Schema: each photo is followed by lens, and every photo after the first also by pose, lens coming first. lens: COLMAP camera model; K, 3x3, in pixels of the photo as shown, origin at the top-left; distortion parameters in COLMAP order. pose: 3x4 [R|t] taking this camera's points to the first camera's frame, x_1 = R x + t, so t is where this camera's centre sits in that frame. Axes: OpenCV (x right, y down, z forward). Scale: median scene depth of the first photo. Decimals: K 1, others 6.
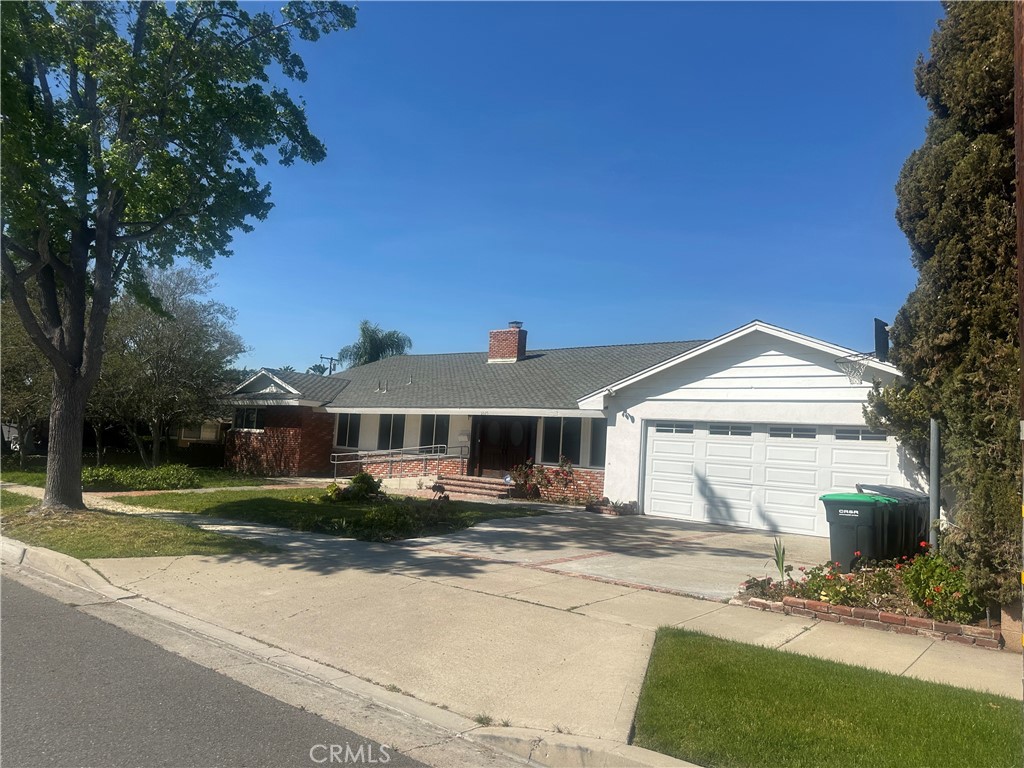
lens RADIAL K [[723.4, 0, 512.0], [0, 723.4, 384.0], [0, 0, 1]] dist [0.126260, -0.197779]
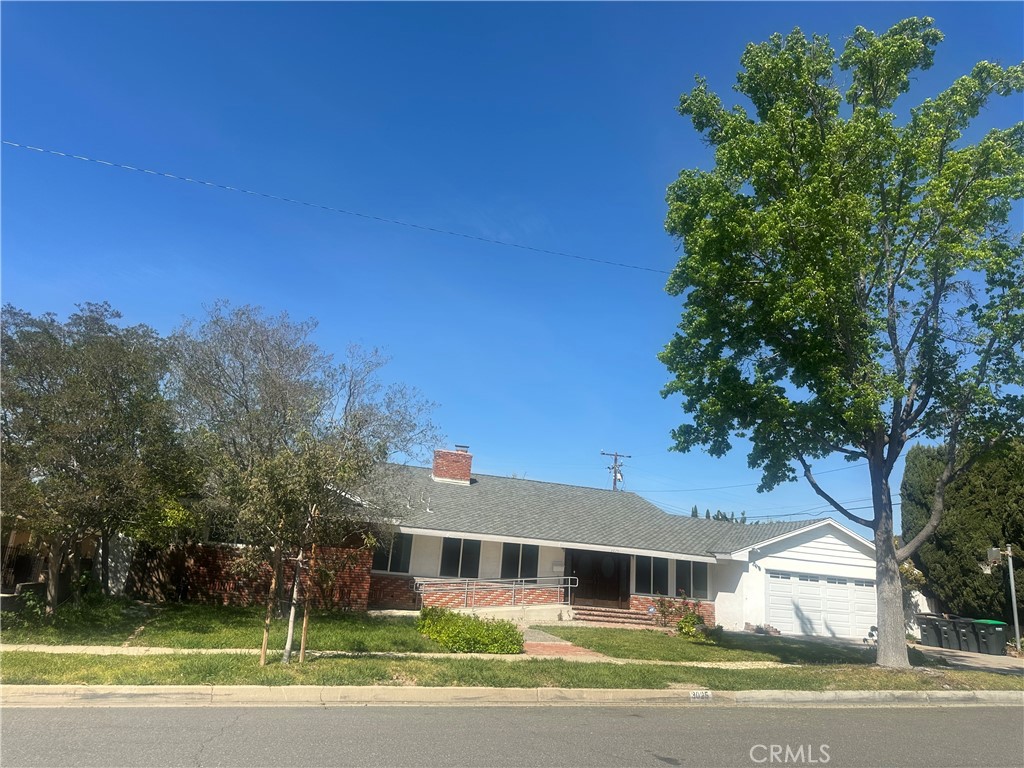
lens RADIAL K [[723.4, 0, 512.0], [0, 723.4, 384.0], [0, 0, 1]] dist [0.126260, -0.197779]
pose [[0.493365, 0.205044, 0.845309, -1.202330], [-0.120828, 0.978552, -0.166843, -0.008035], [-0.861389, -0.019823, 0.507559, 0.546808]]
